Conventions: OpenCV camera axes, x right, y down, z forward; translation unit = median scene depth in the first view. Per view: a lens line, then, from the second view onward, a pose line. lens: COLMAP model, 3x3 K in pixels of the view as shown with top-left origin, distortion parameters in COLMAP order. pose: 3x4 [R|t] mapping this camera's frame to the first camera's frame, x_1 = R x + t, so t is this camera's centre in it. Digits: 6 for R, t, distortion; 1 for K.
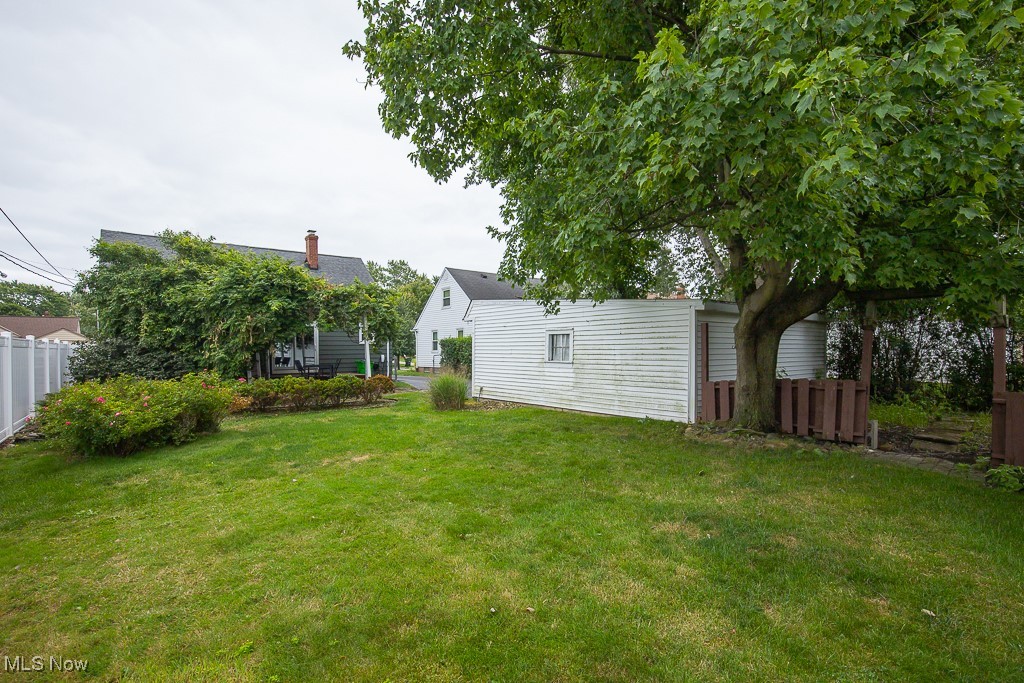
lens RADIAL K [[466.2, 0, 511.6], [0, 466.2, 345.1], [0, 0, 1]] dist [-0.012838, 0.001087]
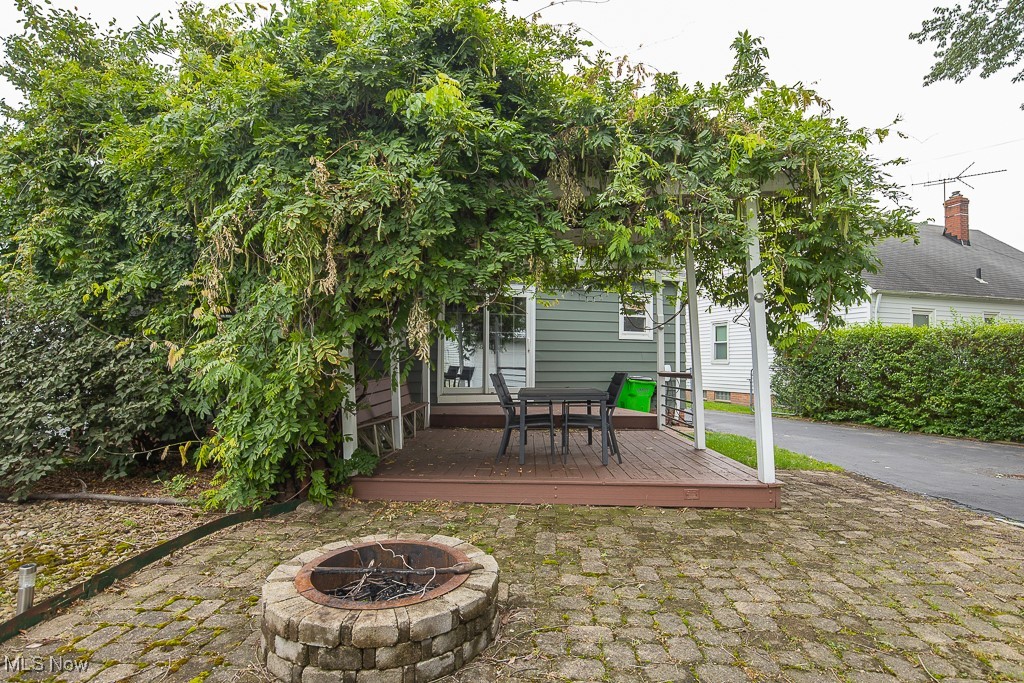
lens RADIAL K [[563.1, 0, 512.0], [0, 563.1, 341.5], [0, 0, 1]] dist [-0.000044, -0.000017]
pose [[0.931910, -0.001635, -0.362687, -0.365285], [-0.008787, 0.999594, -0.027086, 0.025048], [0.362584, 0.028429, 0.931517, 0.746862]]
